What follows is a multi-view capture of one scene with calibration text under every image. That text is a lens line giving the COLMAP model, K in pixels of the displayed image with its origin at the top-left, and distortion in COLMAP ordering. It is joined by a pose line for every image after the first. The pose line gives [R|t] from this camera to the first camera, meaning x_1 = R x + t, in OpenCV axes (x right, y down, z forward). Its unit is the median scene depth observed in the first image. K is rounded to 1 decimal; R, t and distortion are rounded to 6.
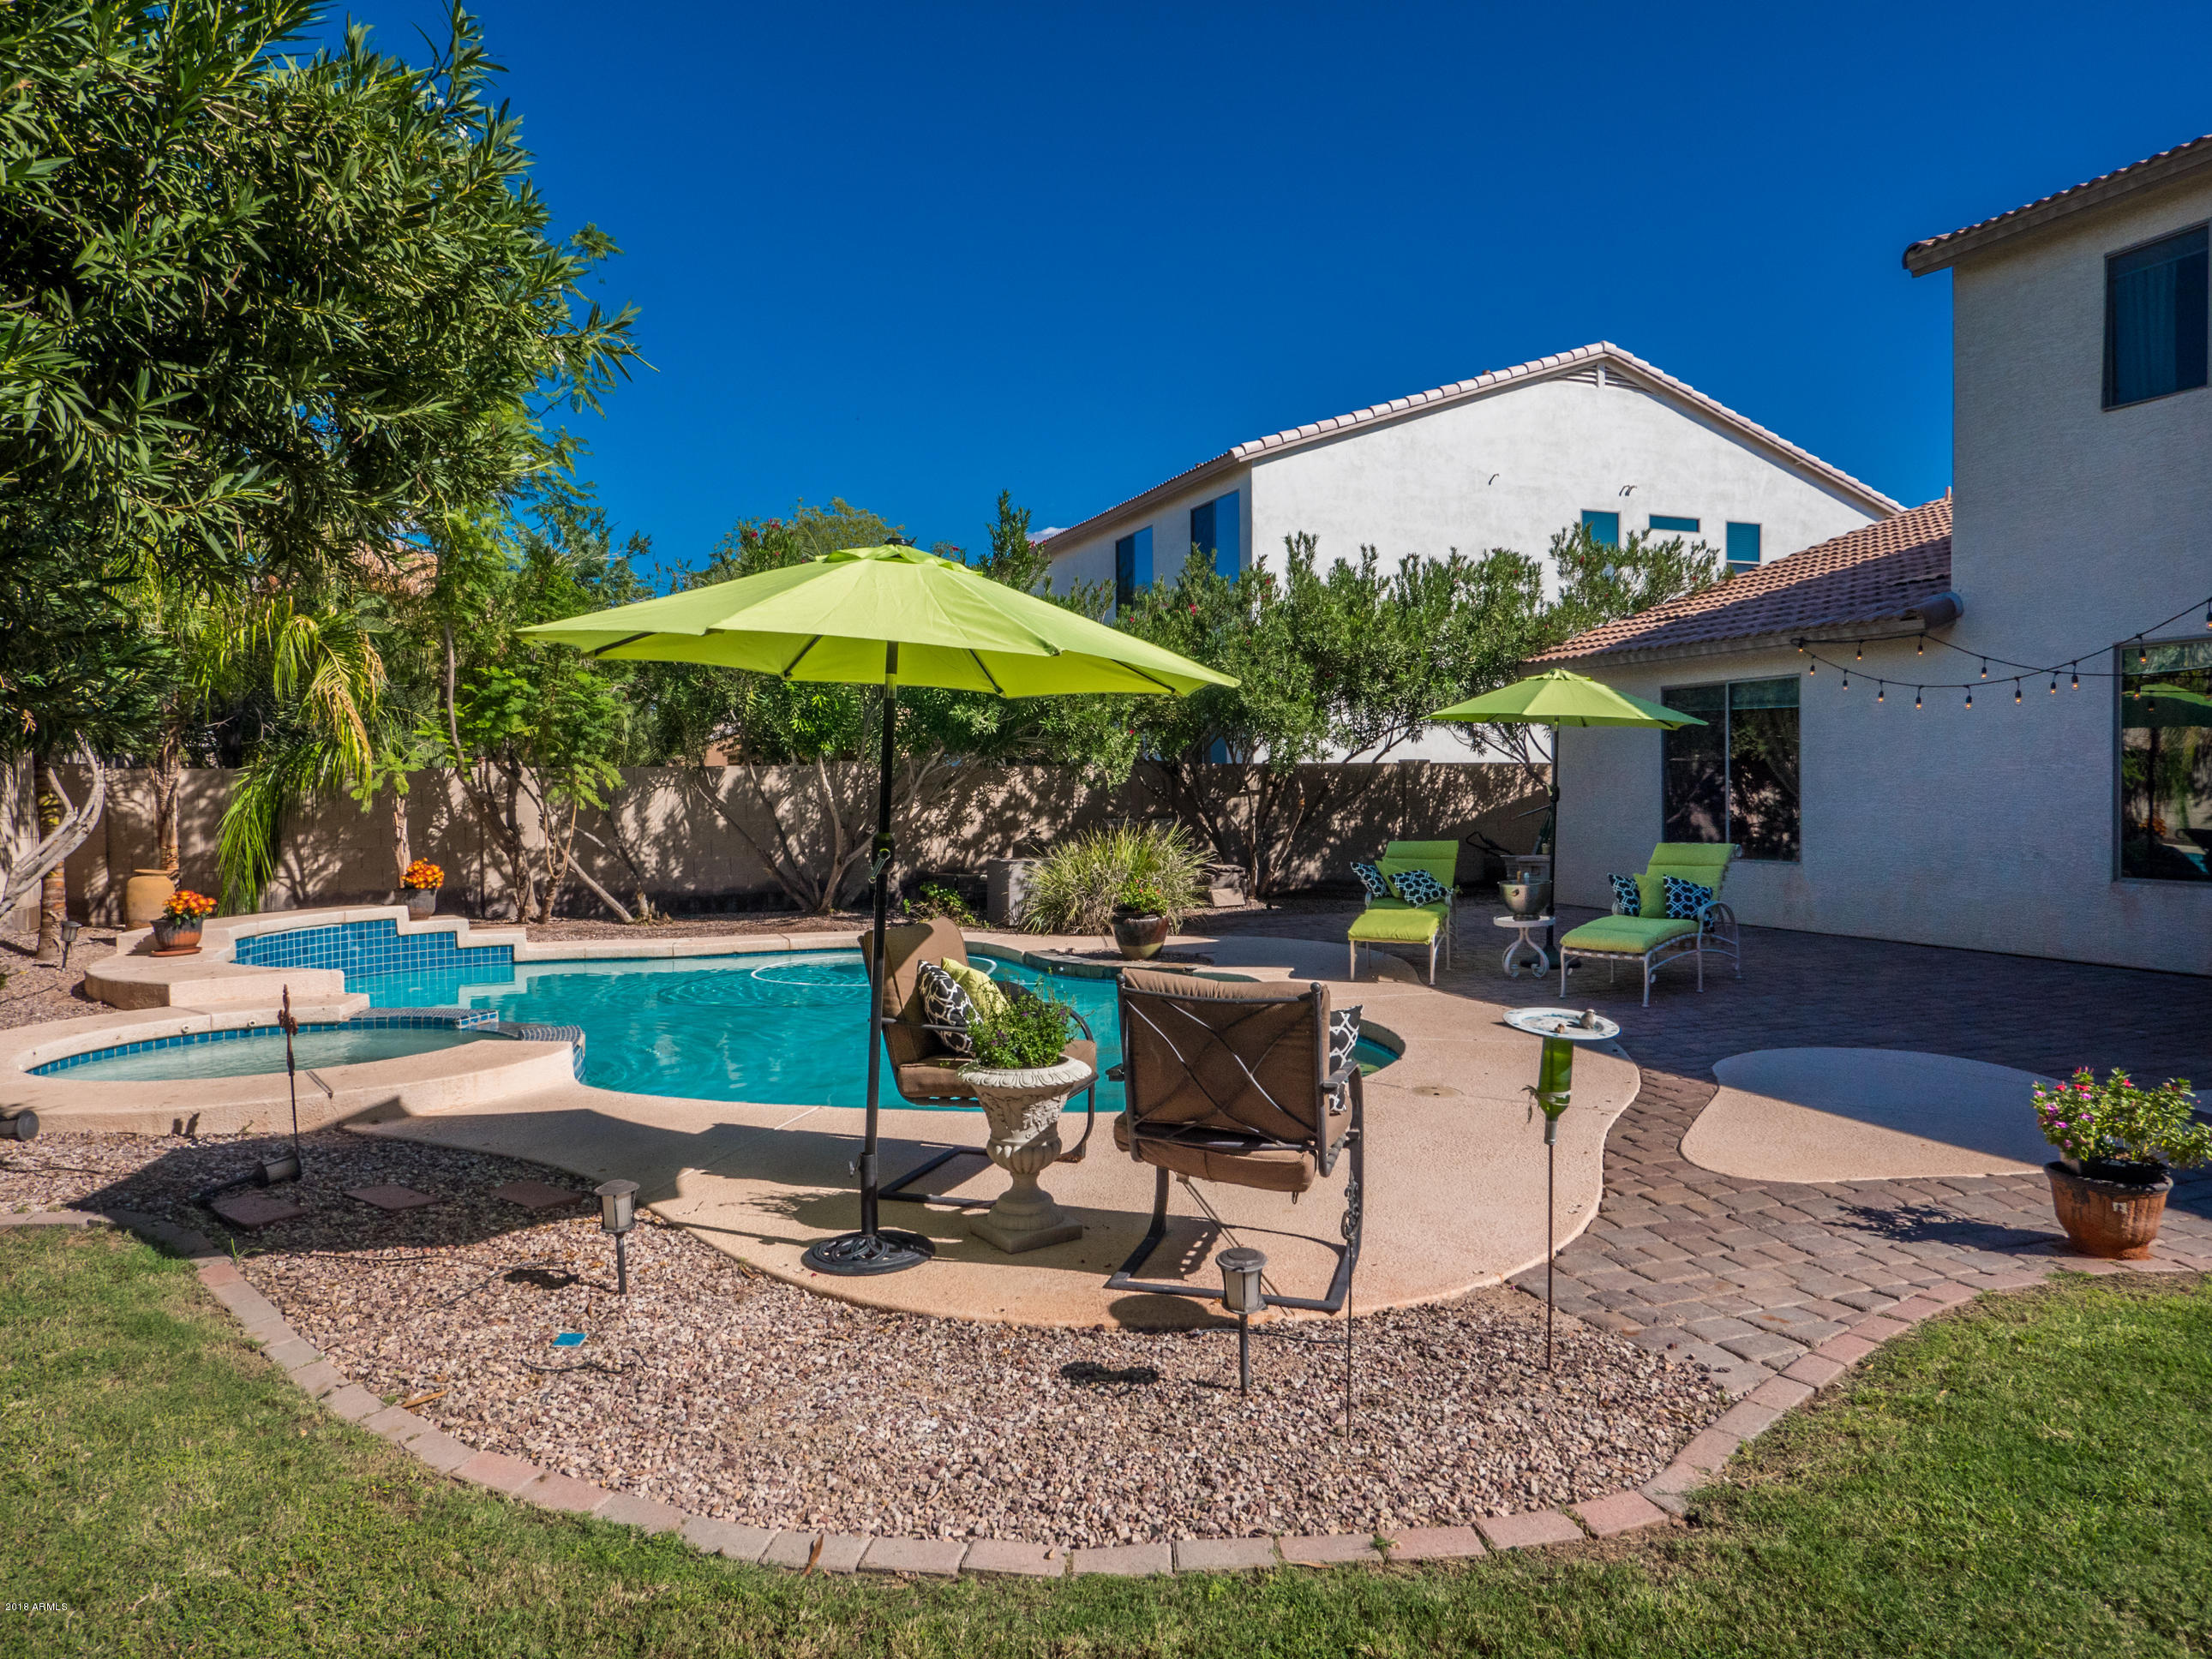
lens RADIAL K [[1385.4, 0, 1106.0], [0, 1385.4, 829.5], [0, 0, 1]] dist [-0.017303, -0.002235]
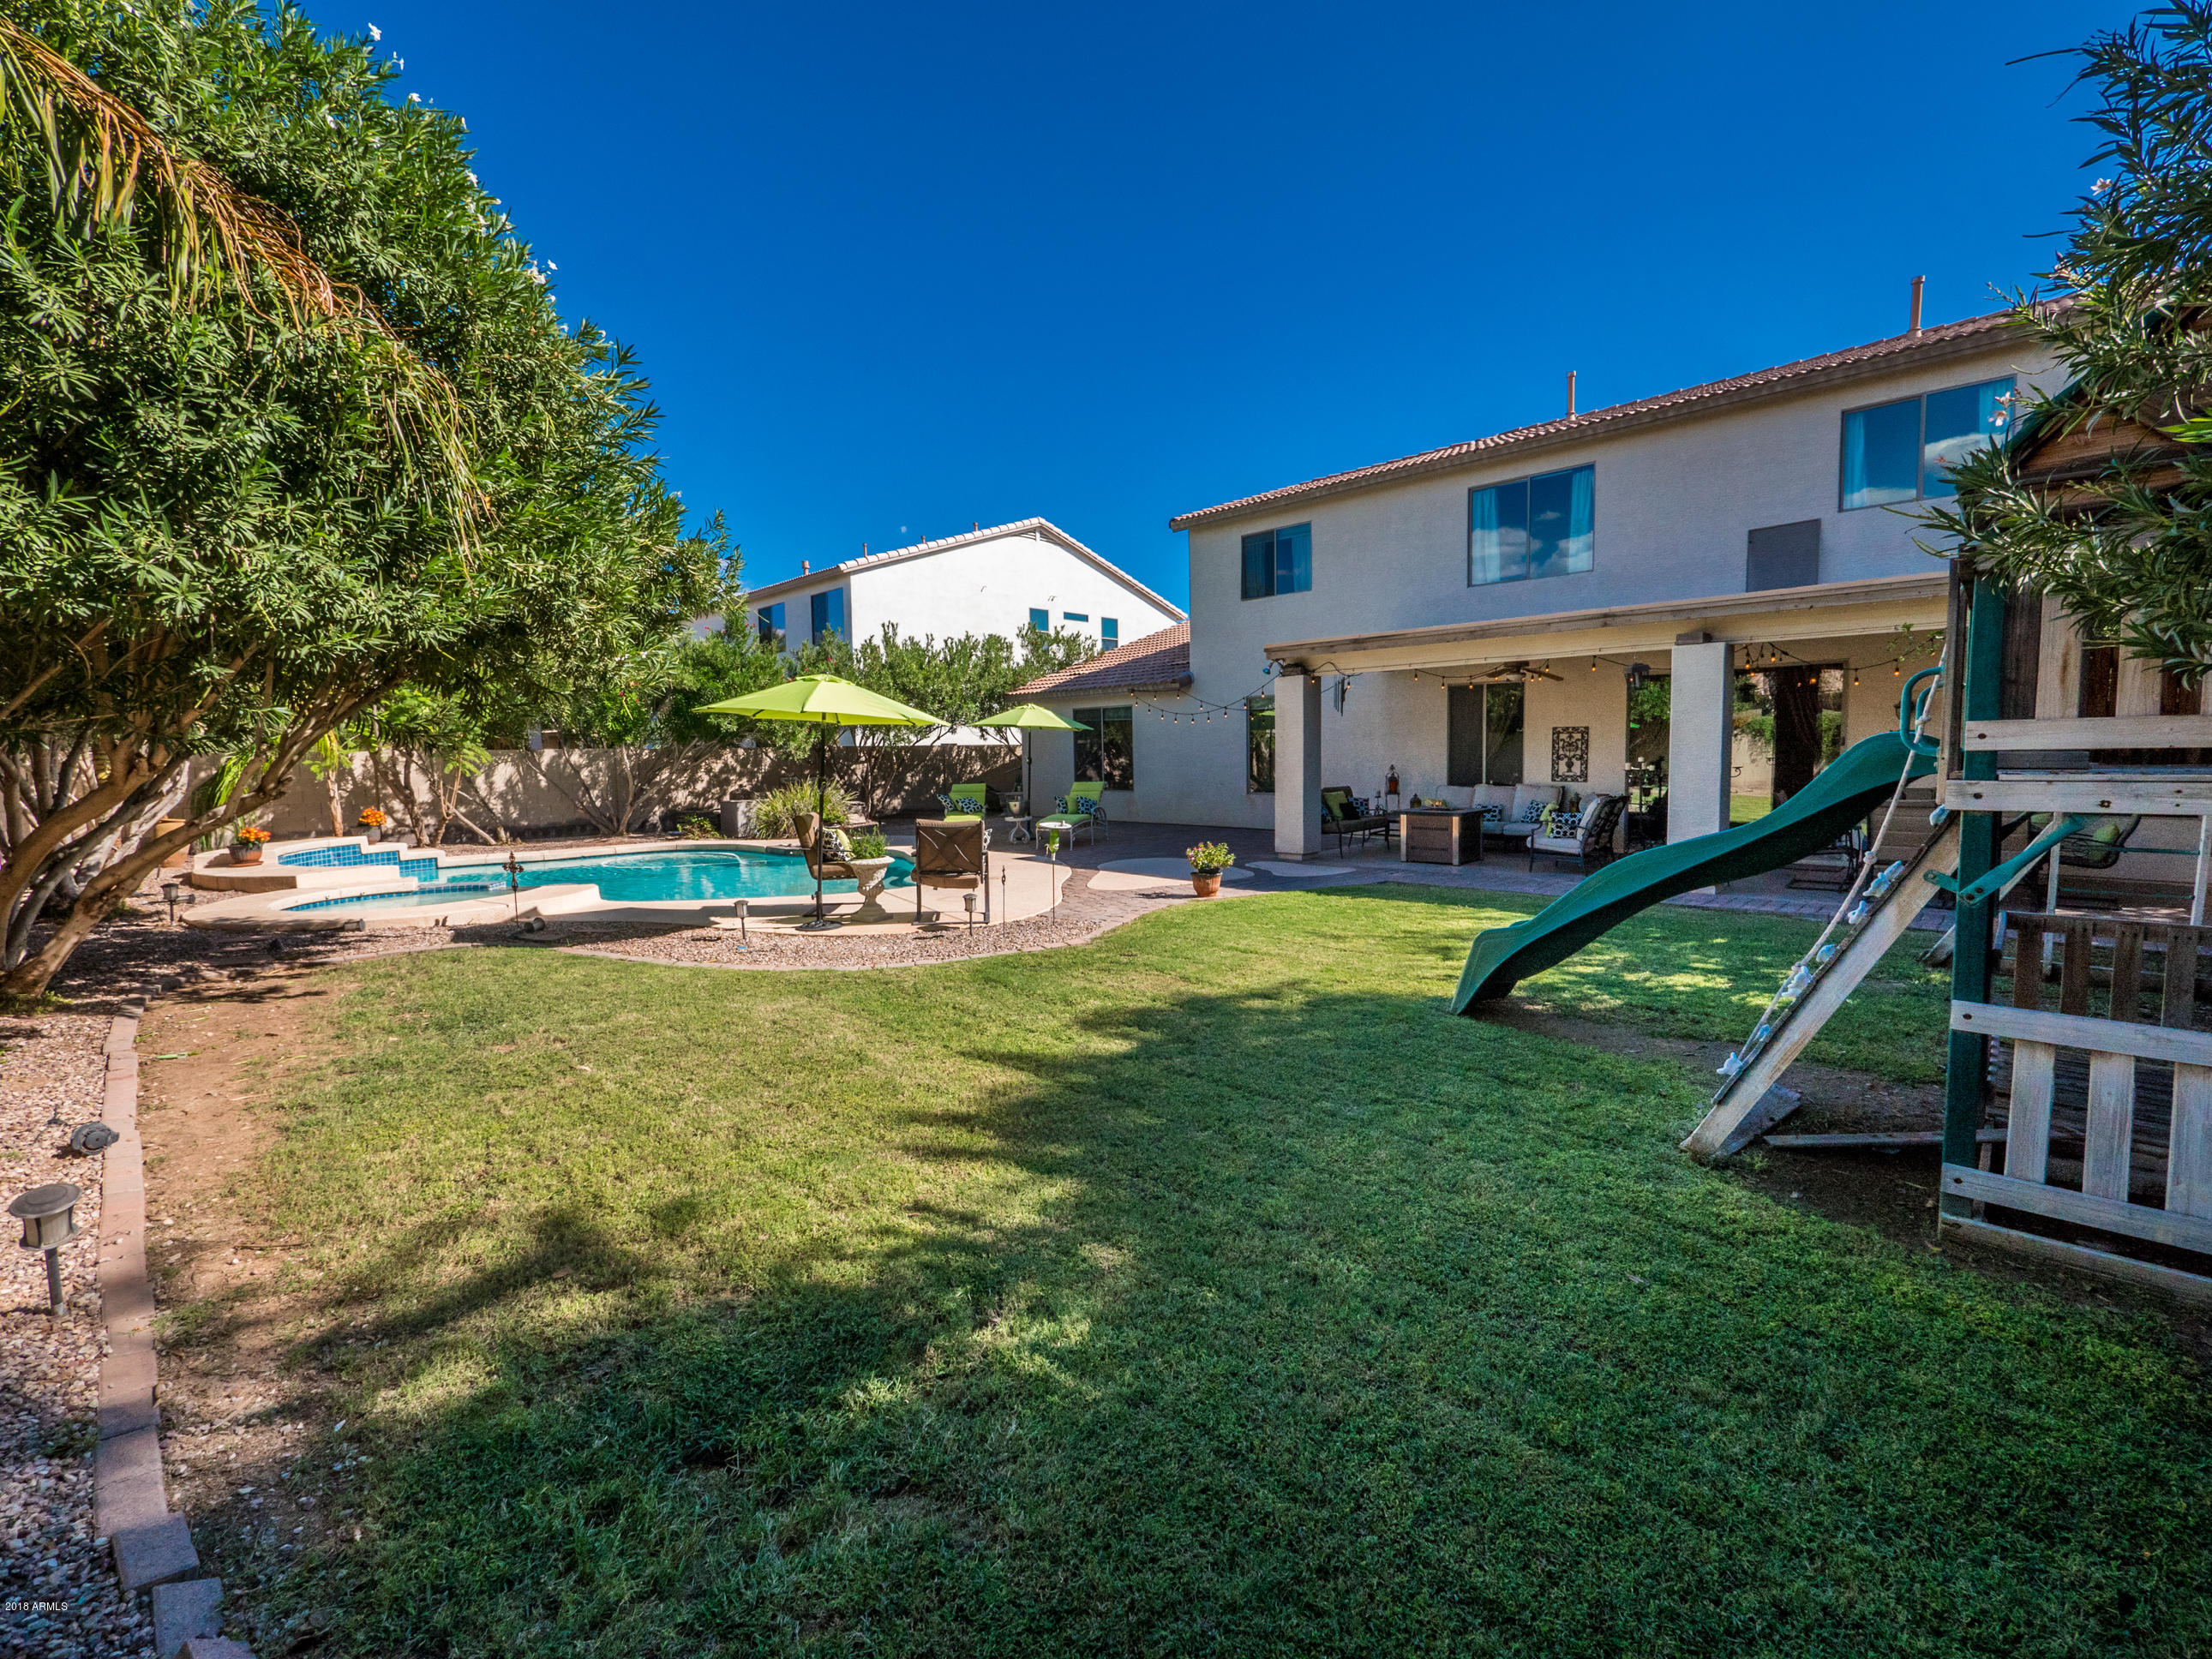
lens RADIAL K [[934.0, 0, 1108.5], [0, 934.0, 819.0], [0, 0, 1]] dist [-0.003243, 0.000886]
pose [[0.911586, -0.035372, 0.409585, -0.119430], [0.021267, 0.999015, 0.038943, 0.007928], [-0.410559, -0.026789, 0.911441, -0.281964]]
